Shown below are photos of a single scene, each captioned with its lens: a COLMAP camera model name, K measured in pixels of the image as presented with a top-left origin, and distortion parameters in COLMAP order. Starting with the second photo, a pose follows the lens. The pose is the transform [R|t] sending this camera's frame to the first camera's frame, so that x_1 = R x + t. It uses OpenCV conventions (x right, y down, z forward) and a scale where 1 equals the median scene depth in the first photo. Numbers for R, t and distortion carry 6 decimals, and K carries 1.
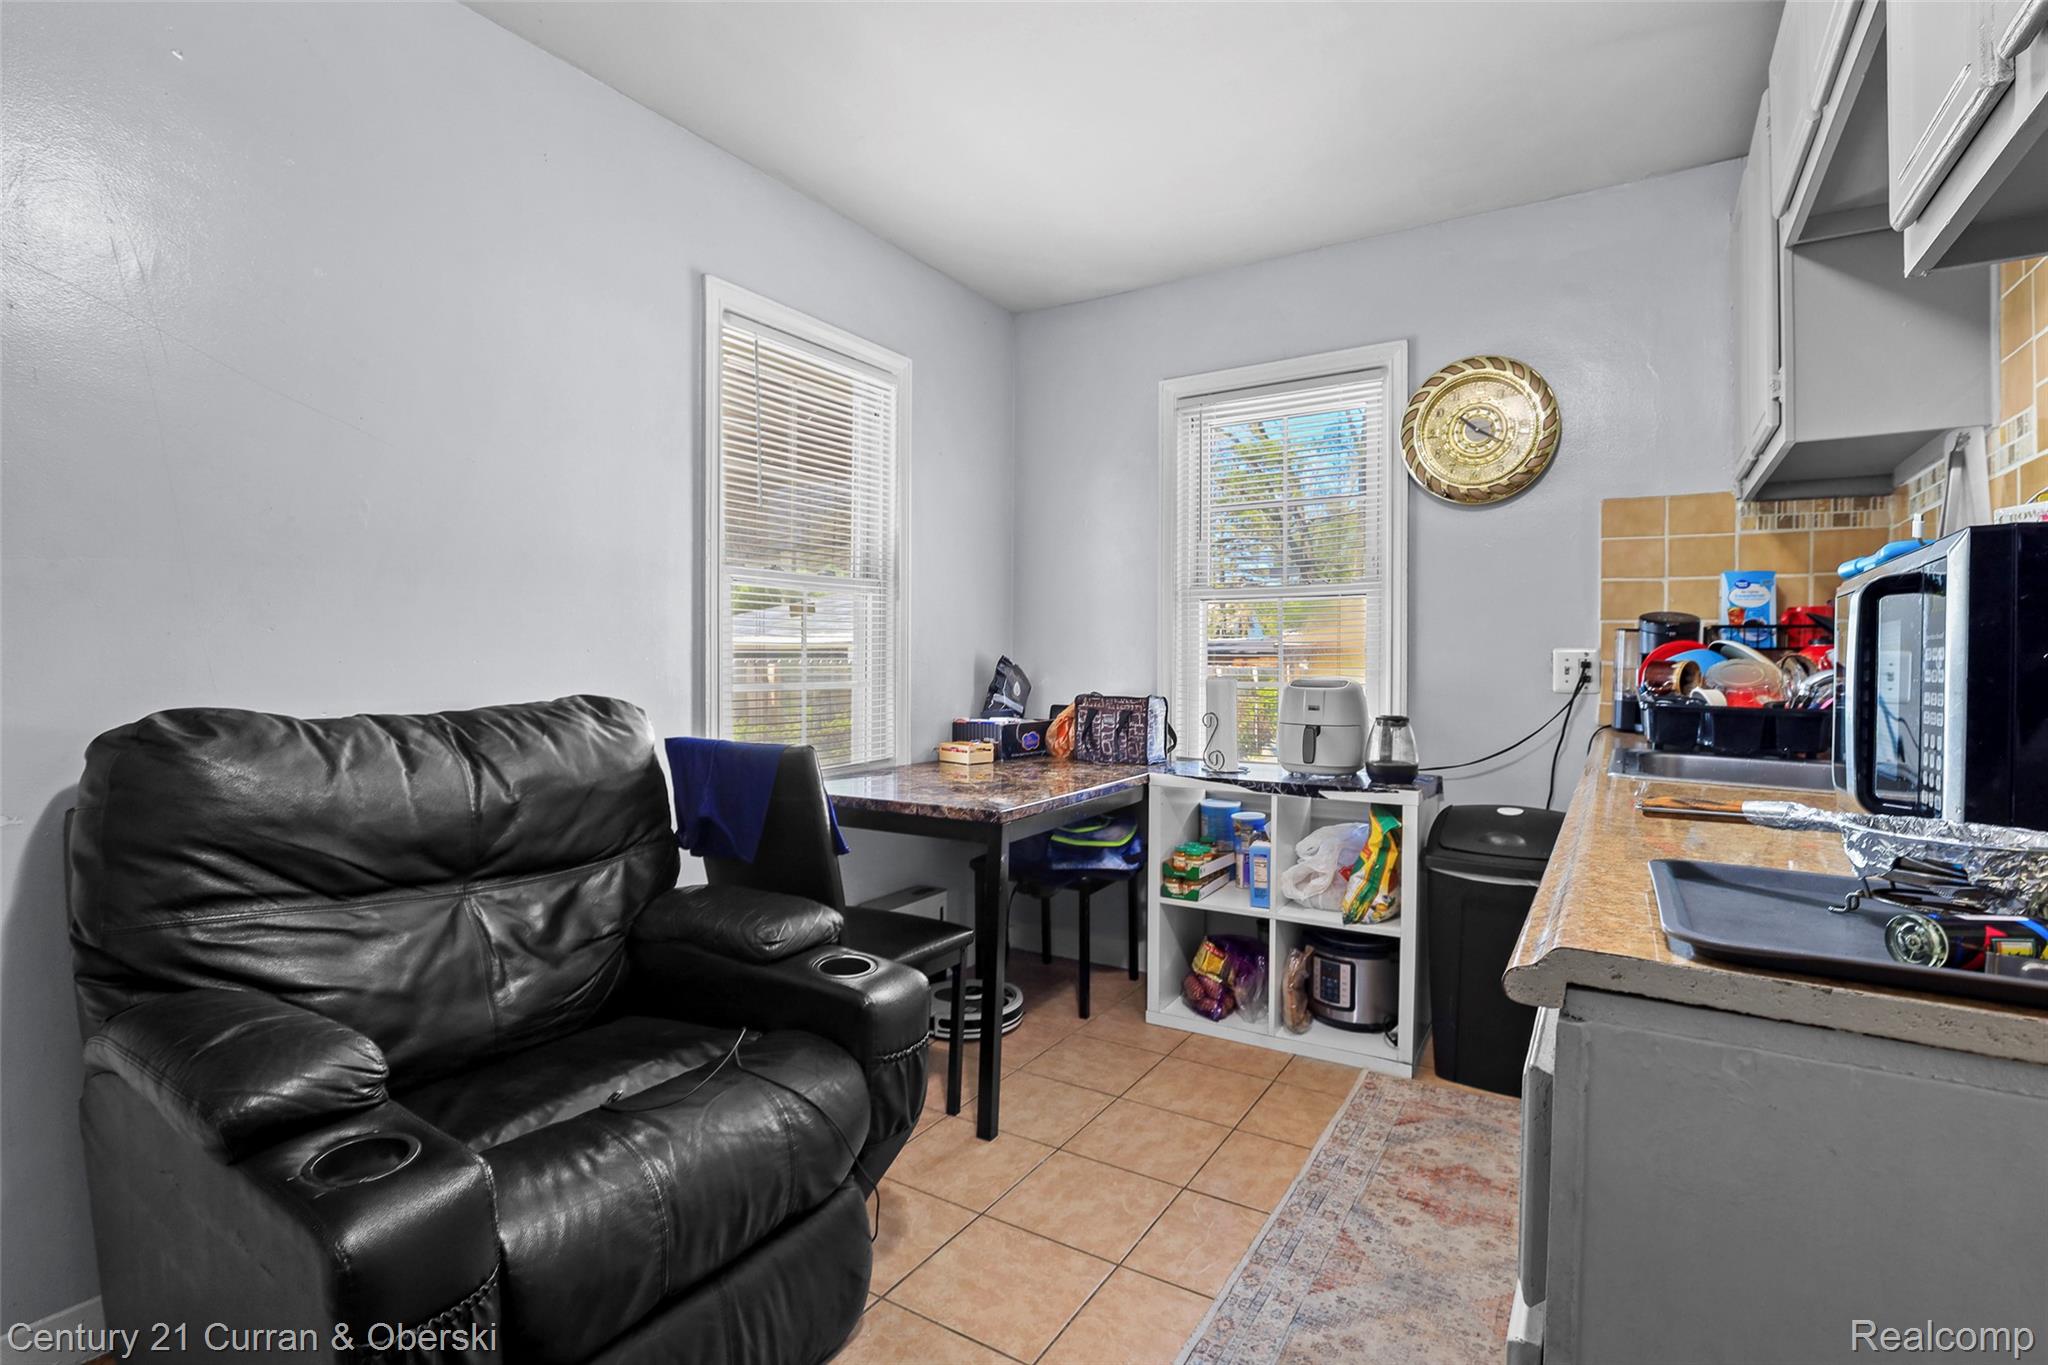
lens RADIAL K [[950.0, 0, 1013.9], [0, 950.0, 662.3], [0, 0, 1]] dist [-0.026738, 0.000896]
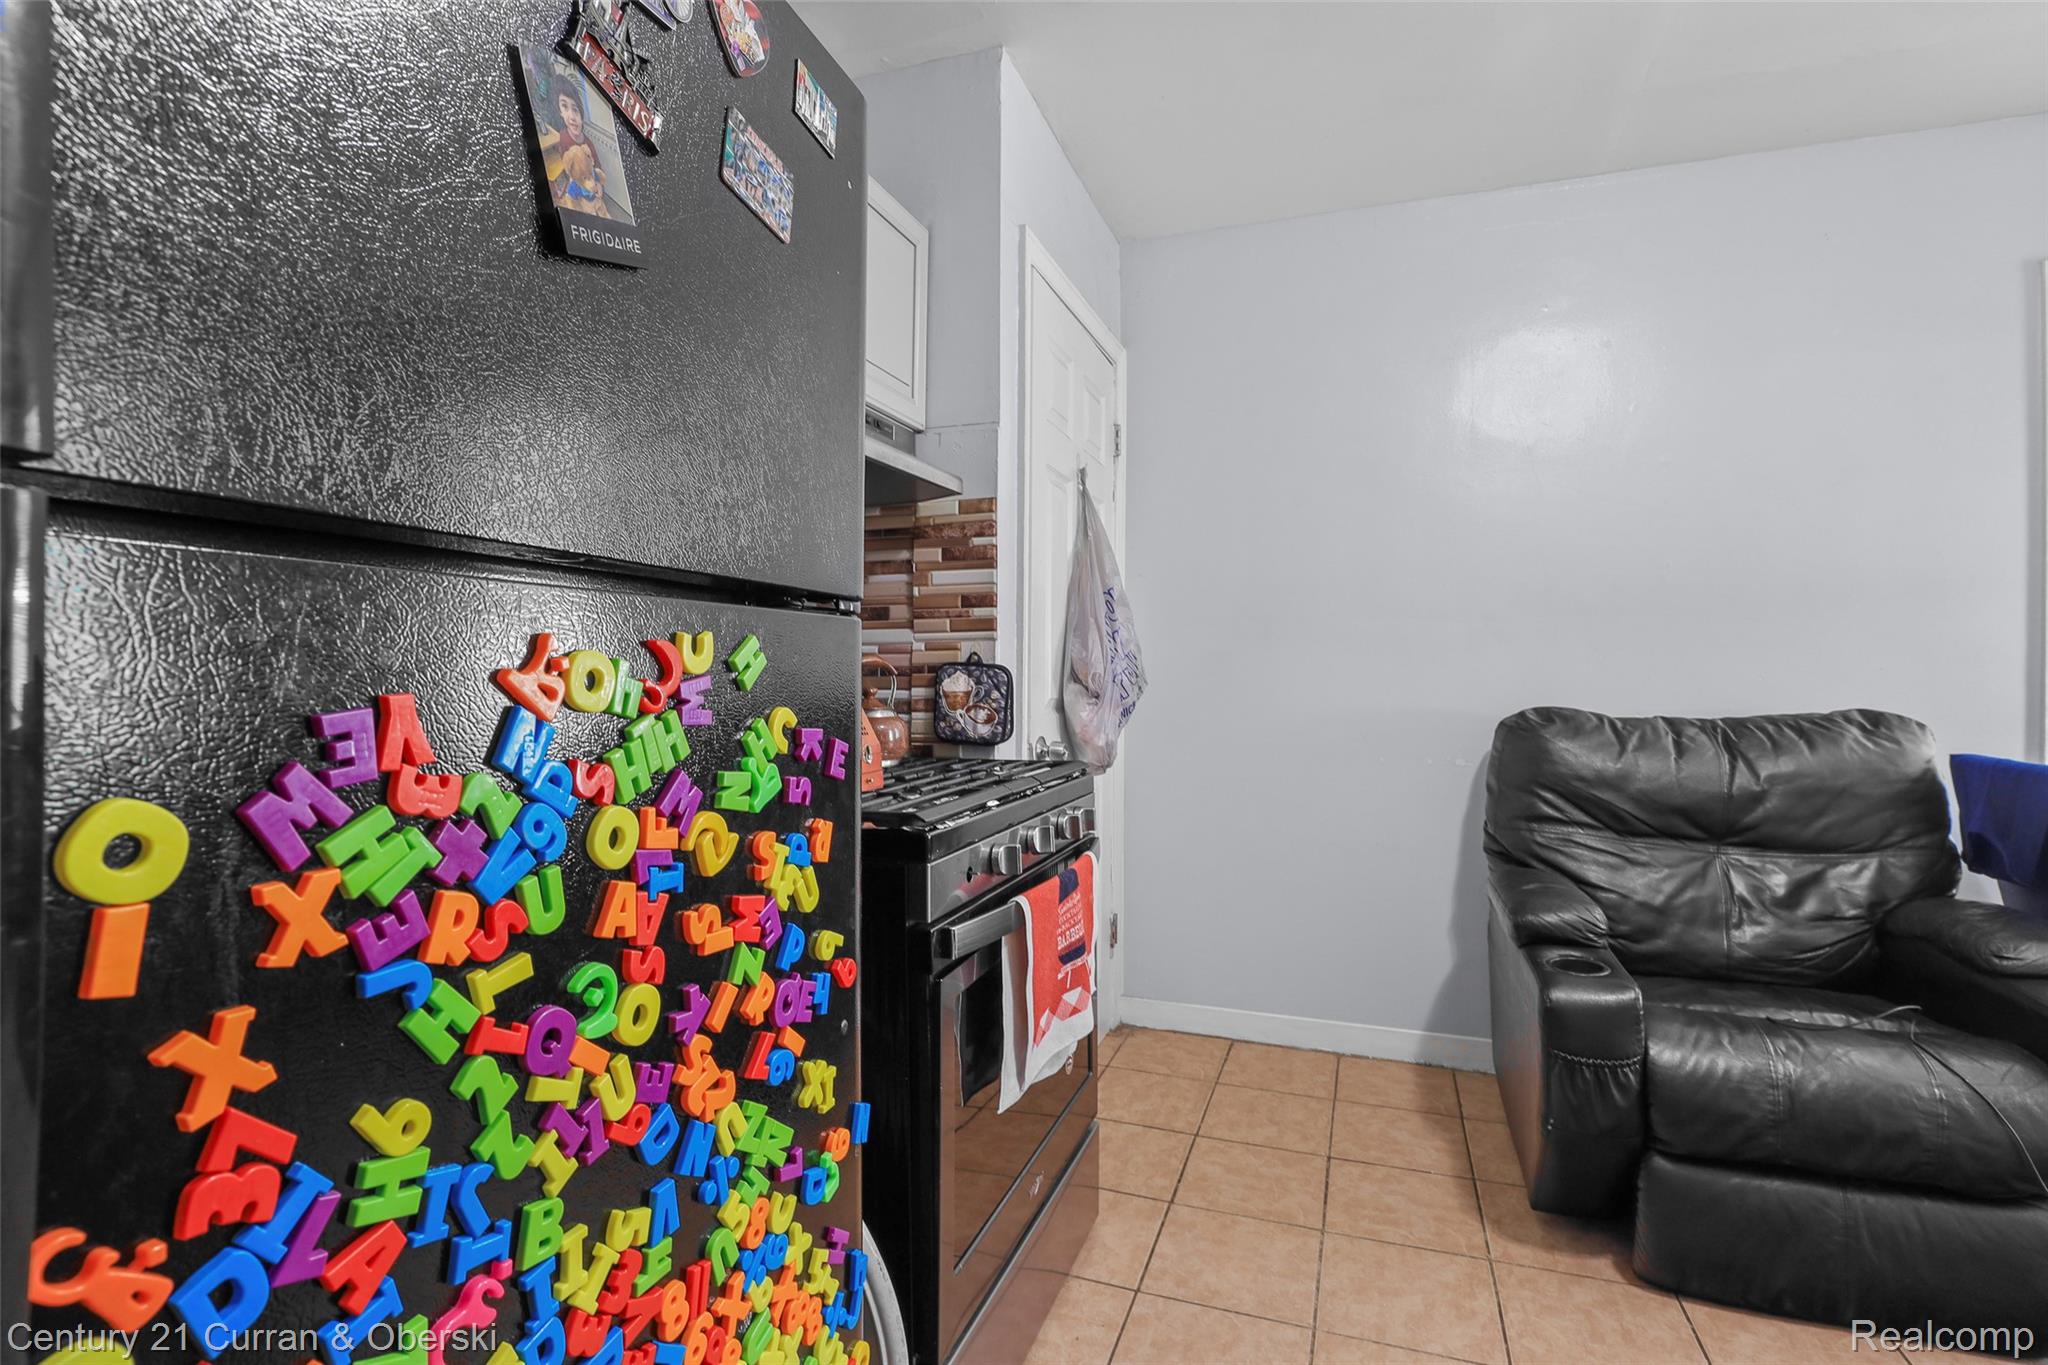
lens RADIAL K [[950.0, 0, 1015.0], [0, 950.0, 683.2], [0, 0, 1]] dist [-0.026738, 0.000896]
pose [[0.198934, 0.001623, -0.980012, 0.482730], [-0.004761, 0.999988, 0.000689, 0.008881], [0.980001, 0.004529, 0.198939, -0.223357]]
